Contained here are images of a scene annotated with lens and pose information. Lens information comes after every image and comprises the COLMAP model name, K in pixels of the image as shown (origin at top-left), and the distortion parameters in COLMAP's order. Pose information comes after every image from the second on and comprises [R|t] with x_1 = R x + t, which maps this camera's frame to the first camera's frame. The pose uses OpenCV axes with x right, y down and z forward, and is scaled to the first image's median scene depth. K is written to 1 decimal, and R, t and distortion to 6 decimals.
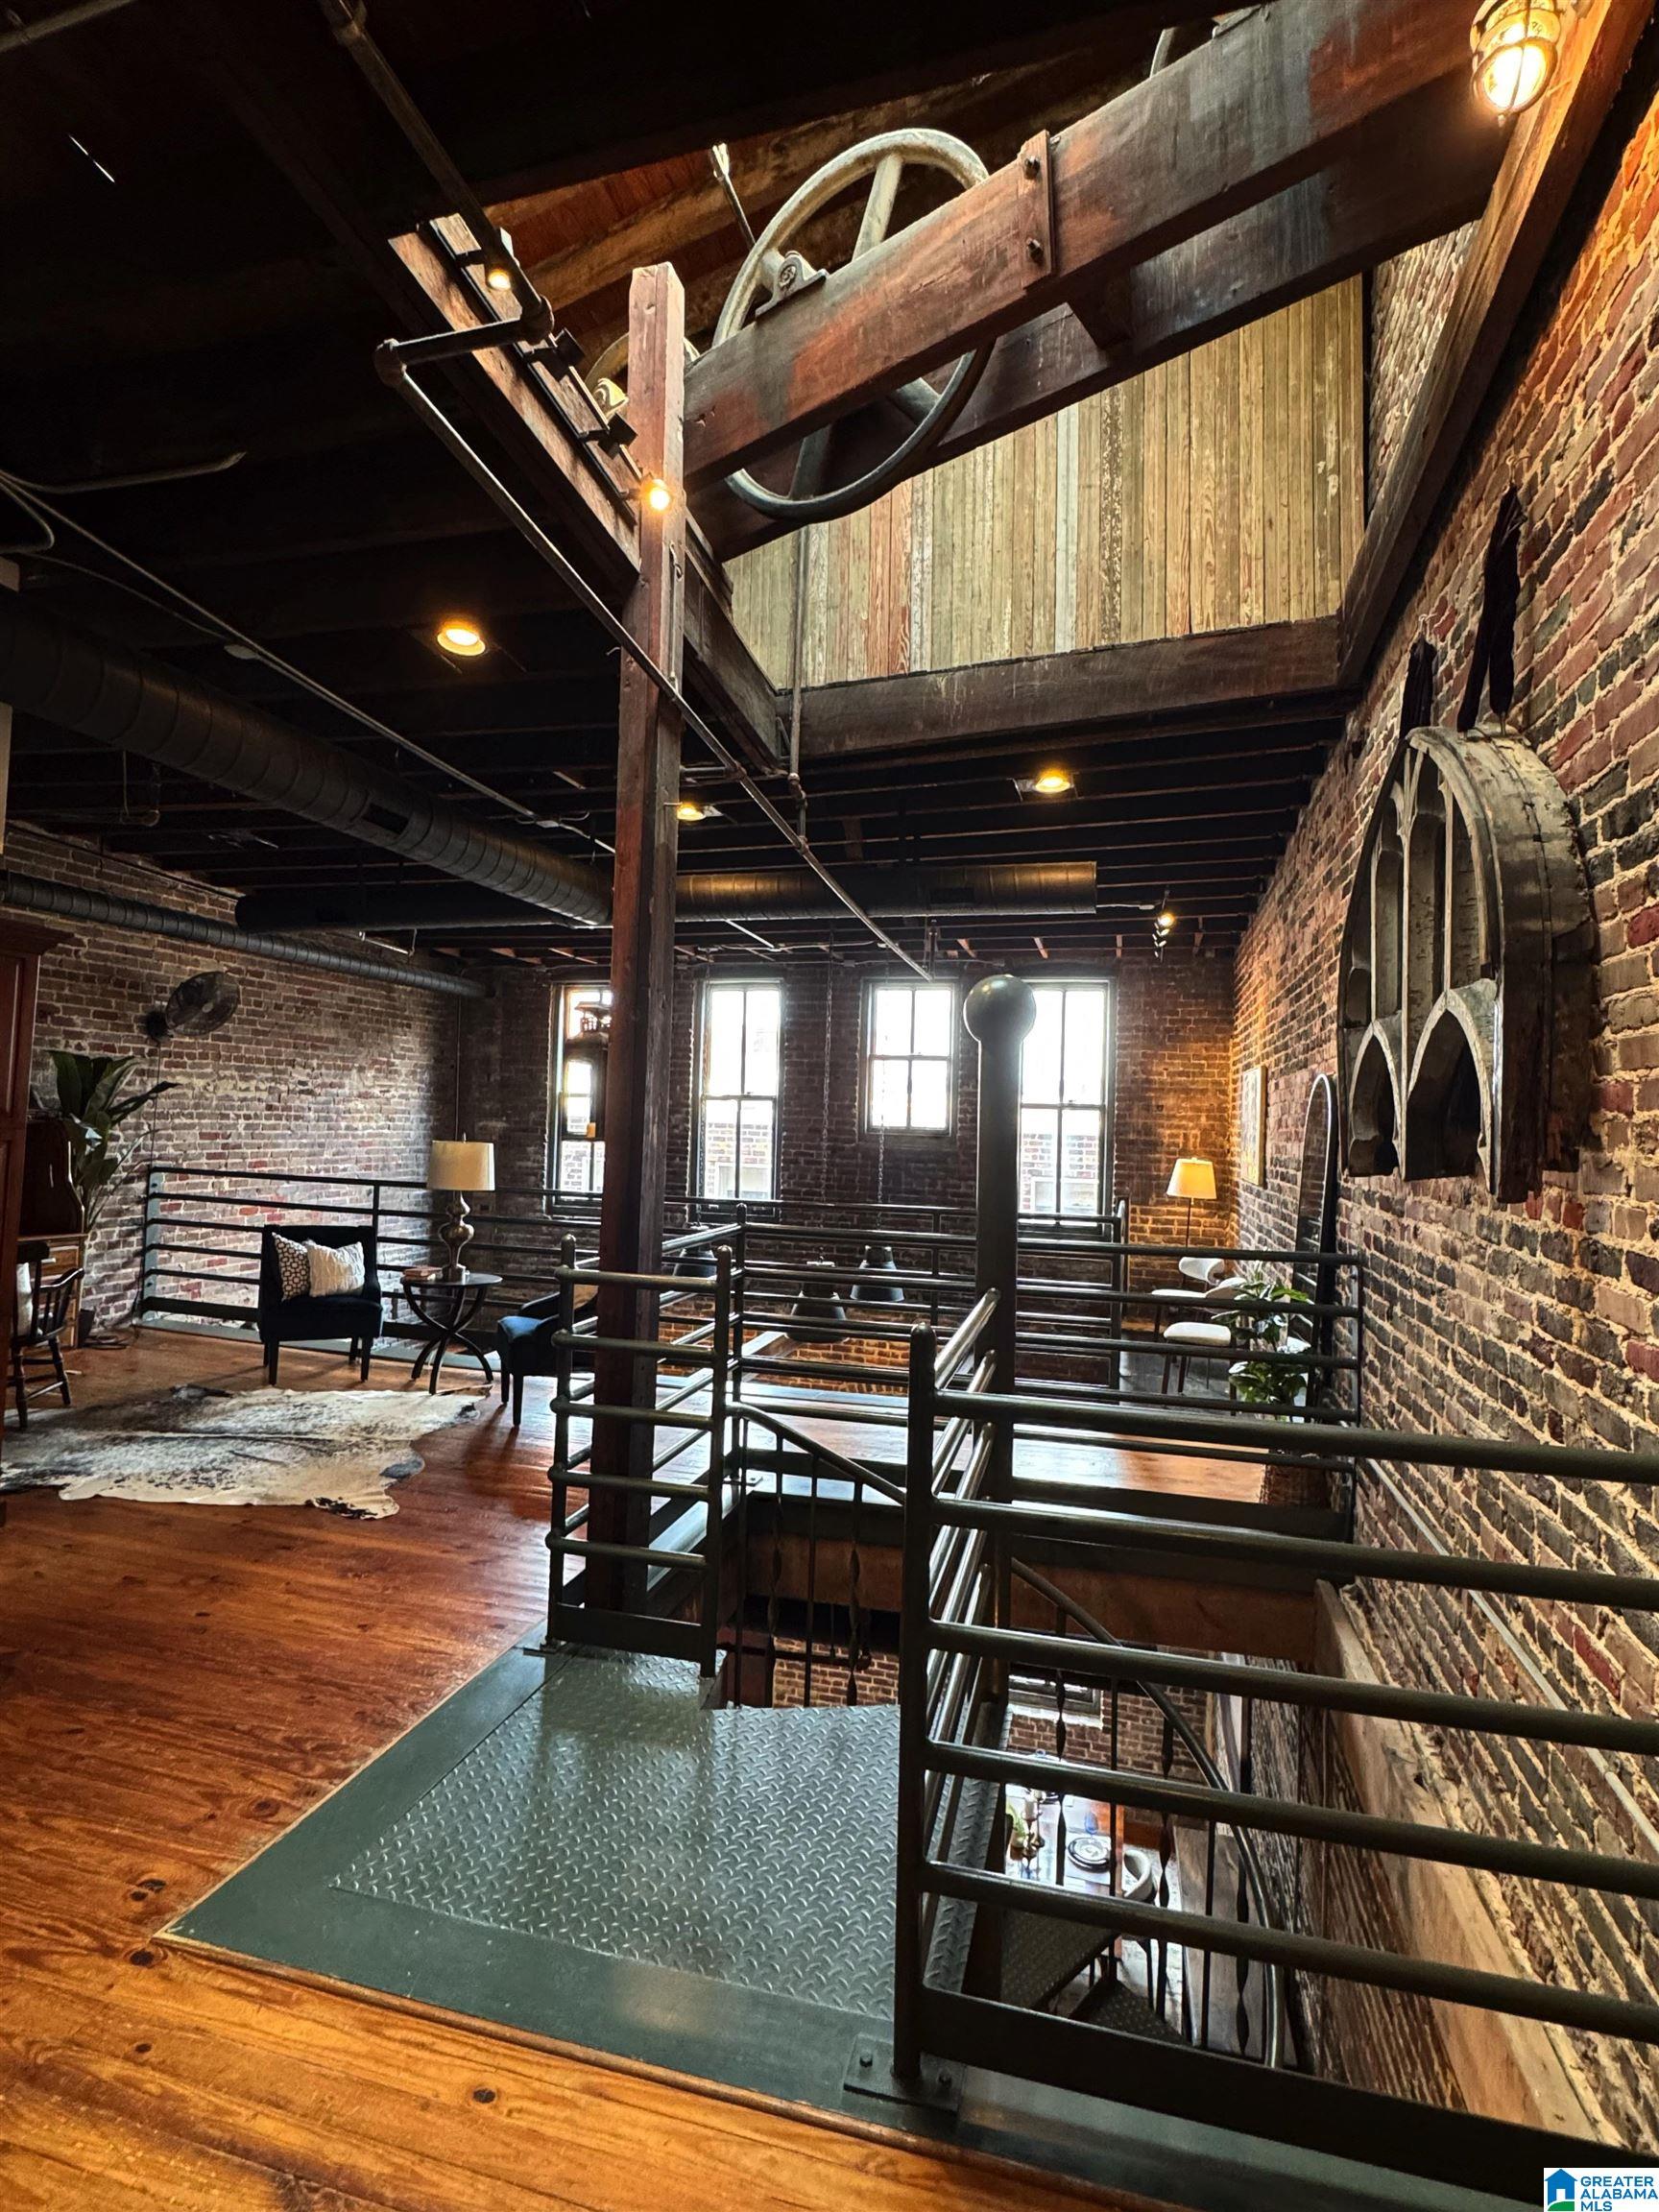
lens RADIAL K [[1084.8, 0, 821.9], [0, 1084.8, 1099.1], [0, 0, 1]] dist [0.001257, 0.000241]
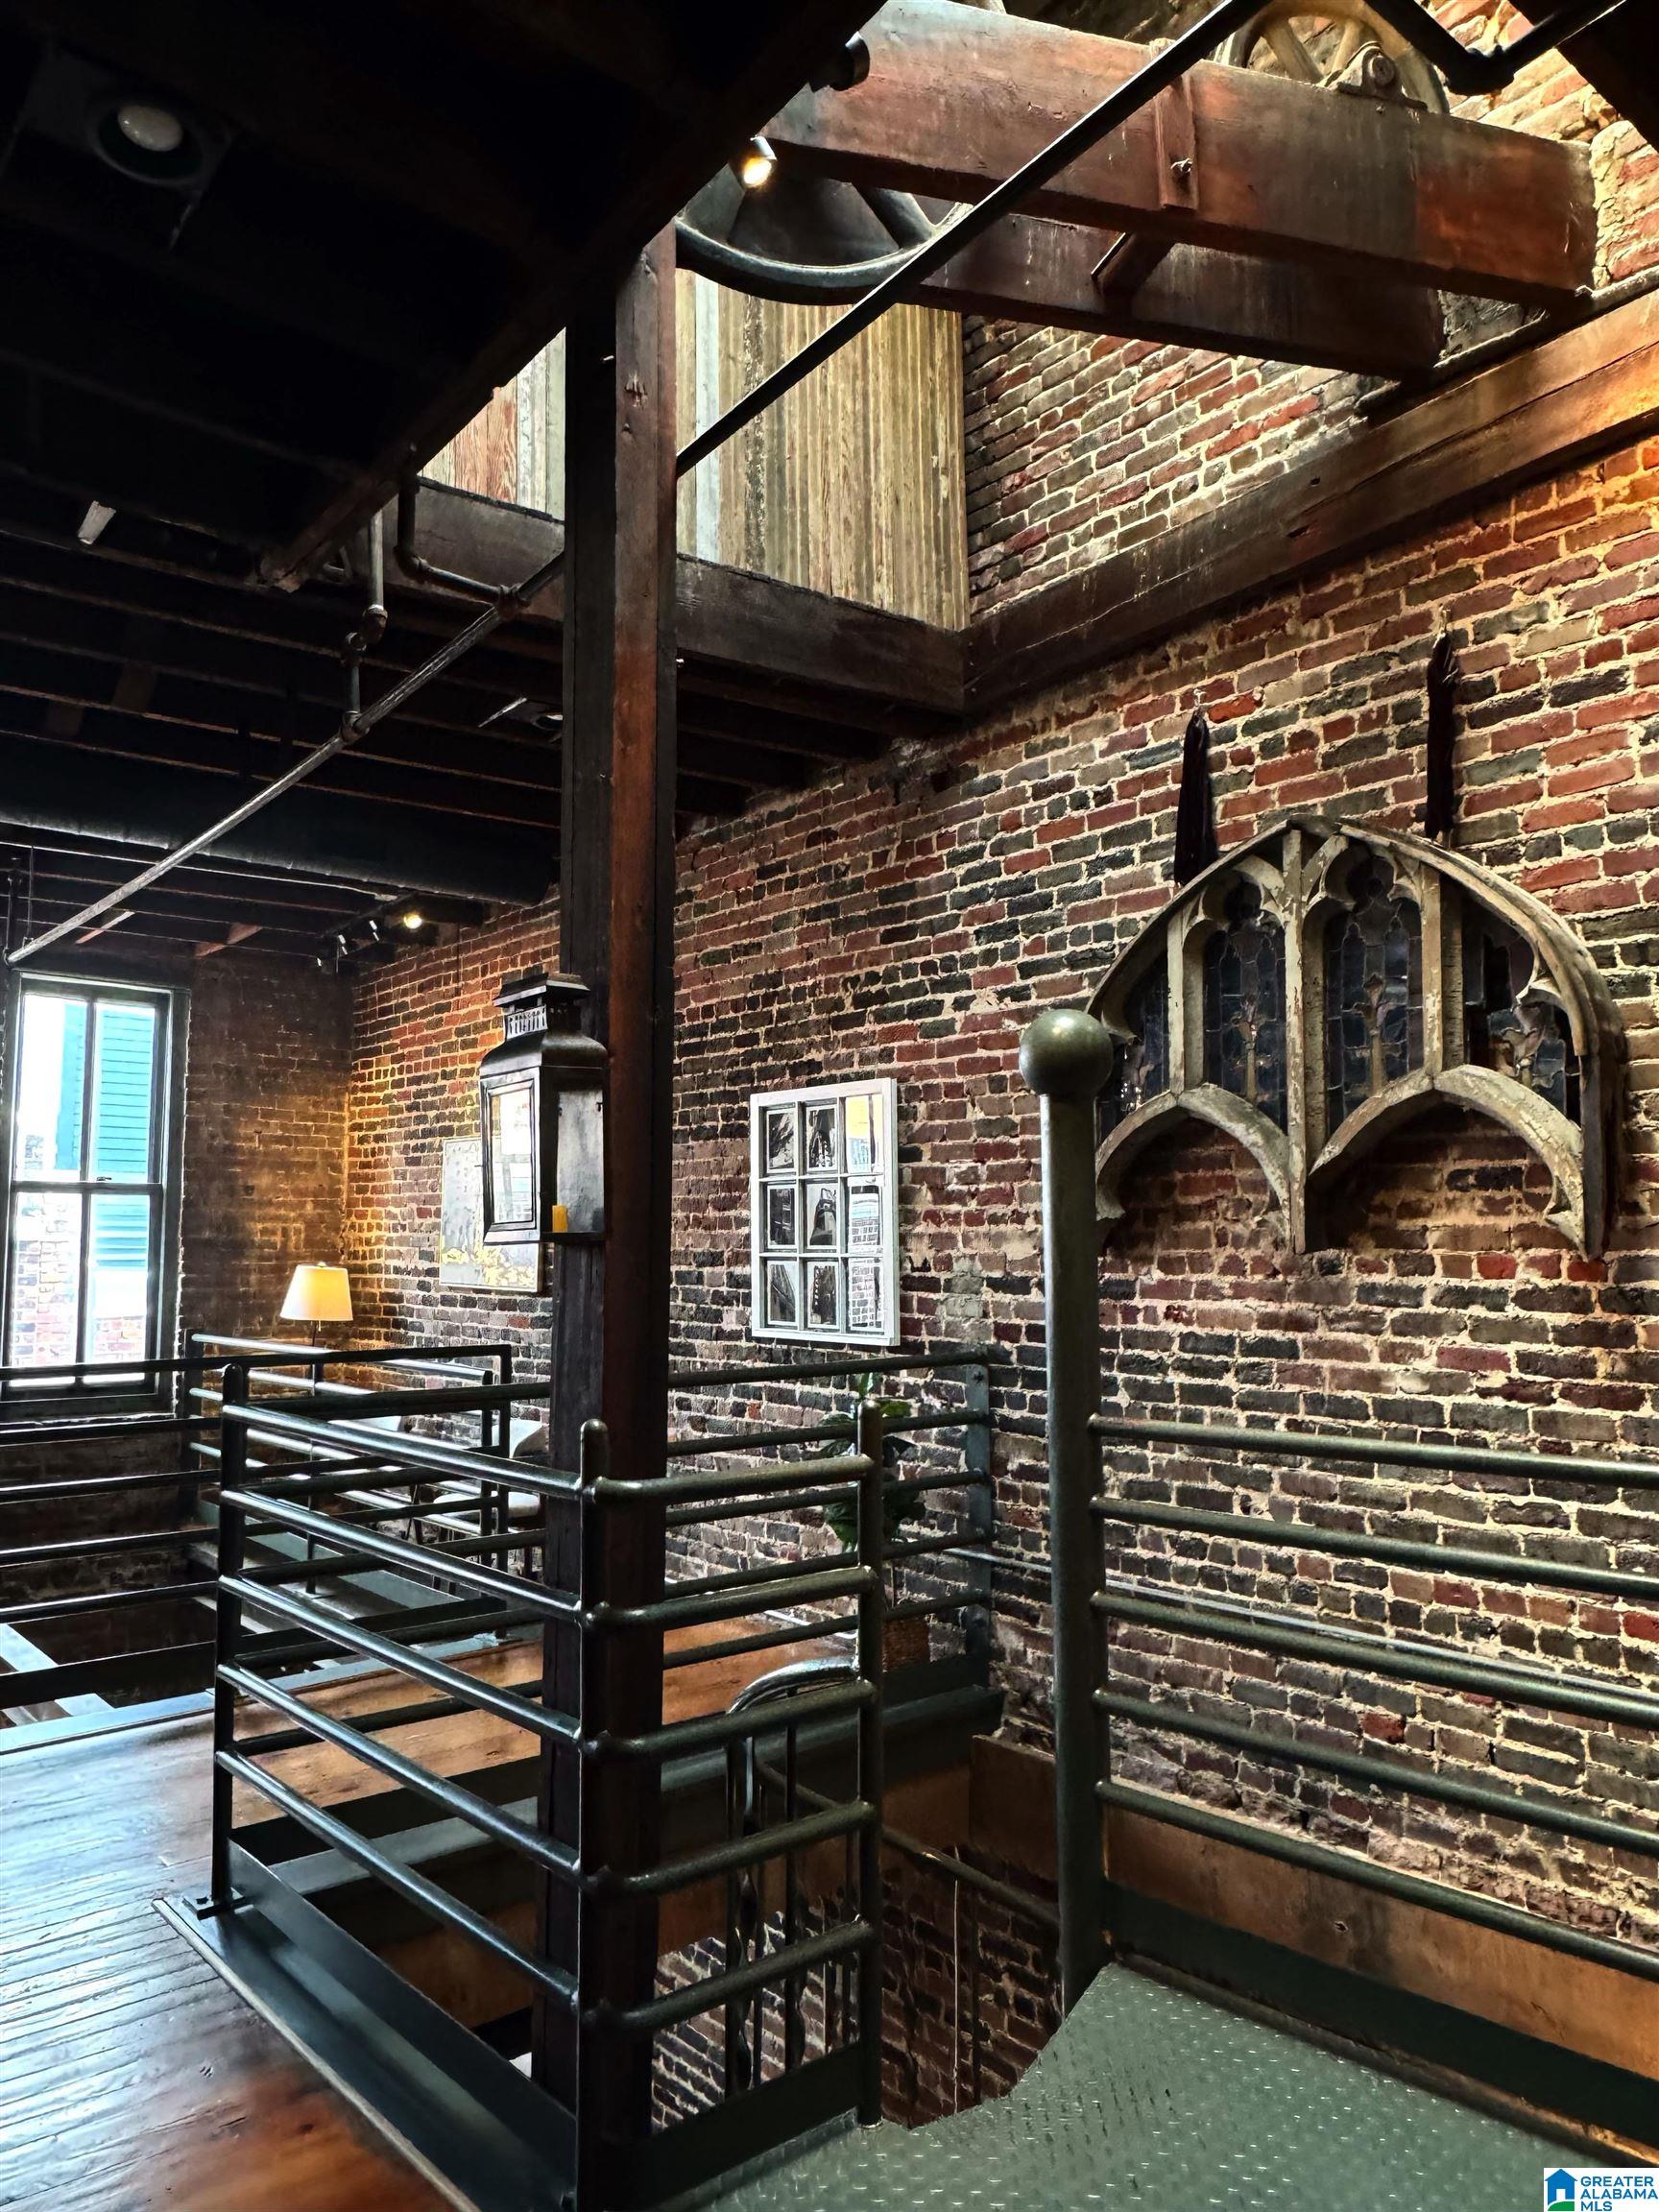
lens RADIAL K [[1554.6, 0, 828.2], [0, 1554.6, 1107.9], [0, 0, 1]] dist [-0.021124, 0.011206]
pose [[0.566028, 0.045832, 0.823111, -0.349712], [-0.006185, 0.998661, -0.051354, 0.005607], [-0.824363, 0.023977, 0.565554, 0.213662]]
